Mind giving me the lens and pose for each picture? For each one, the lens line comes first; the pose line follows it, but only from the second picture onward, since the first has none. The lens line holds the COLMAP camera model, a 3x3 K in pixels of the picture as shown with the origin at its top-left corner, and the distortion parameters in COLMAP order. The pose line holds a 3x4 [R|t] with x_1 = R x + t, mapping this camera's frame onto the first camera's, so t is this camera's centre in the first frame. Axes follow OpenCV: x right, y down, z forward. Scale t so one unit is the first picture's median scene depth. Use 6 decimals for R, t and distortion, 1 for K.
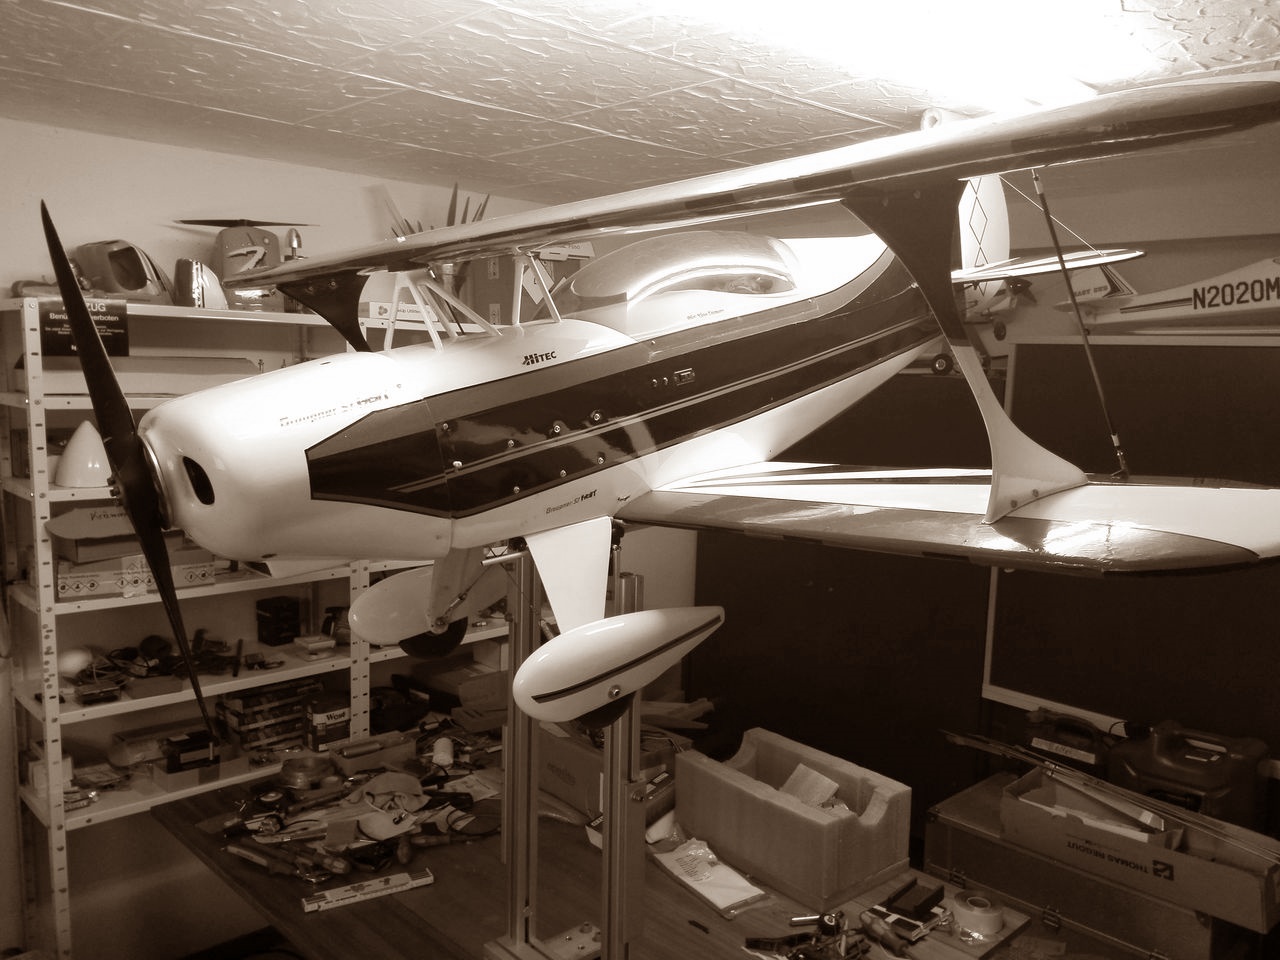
lens RADIAL K [[1048.5, 0, 640.0], [0, 1048.5, 480.0], [0, 0, 1]] dist [0.136736, -0.221592]
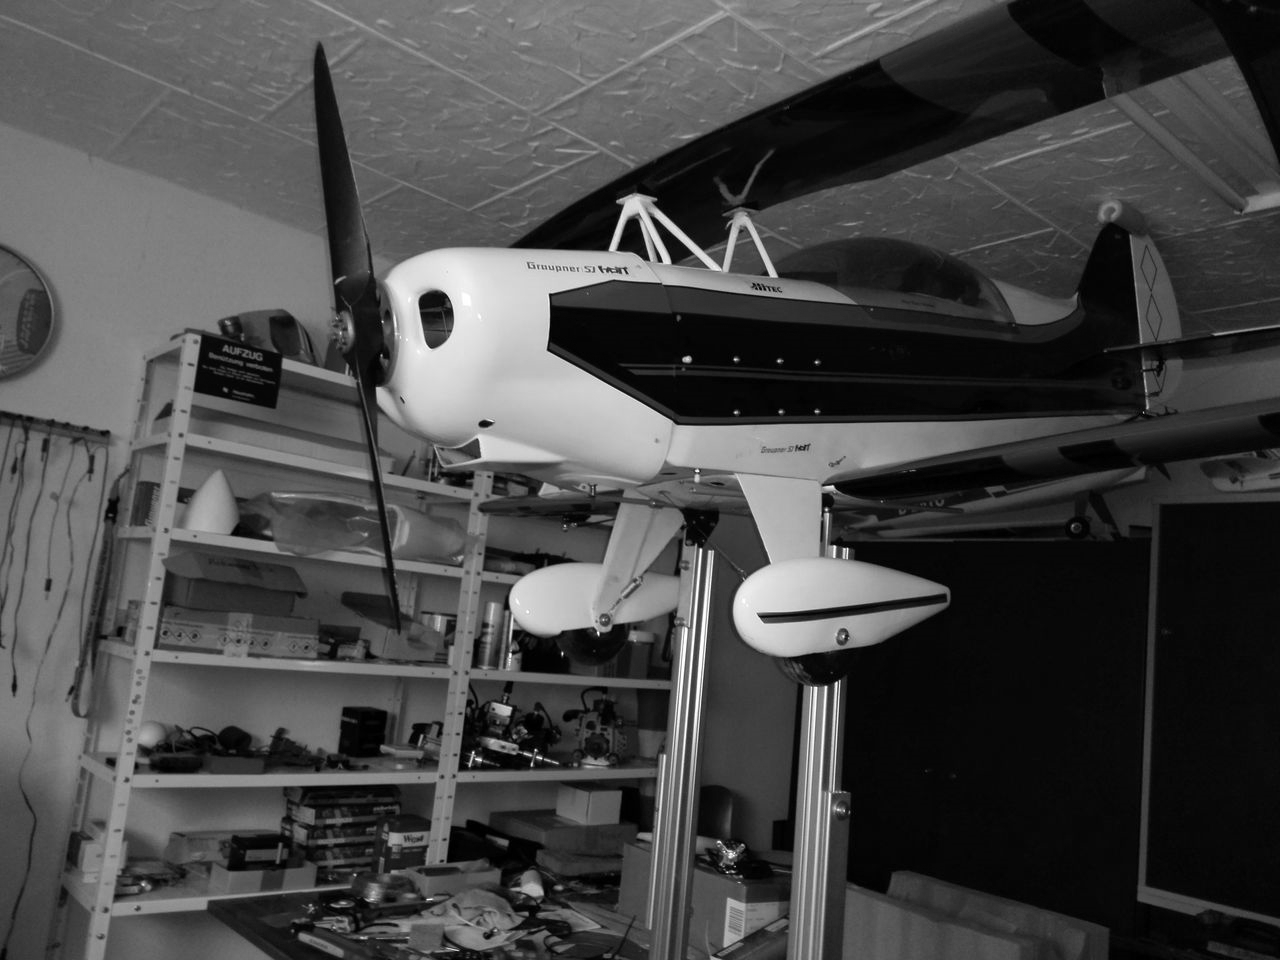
lens RADIAL K [[1048.5, 0, 640.0], [0, 1048.5, 480.0], [0, 0, 1]] dist [0.136736, -0.221592]
pose [[0.996571, 0.068346, -0.046647, -0.084868], [-0.078219, 0.962014, -0.261553, 0.170910], [0.026999, 0.264305, 0.964061, 0.070695]]
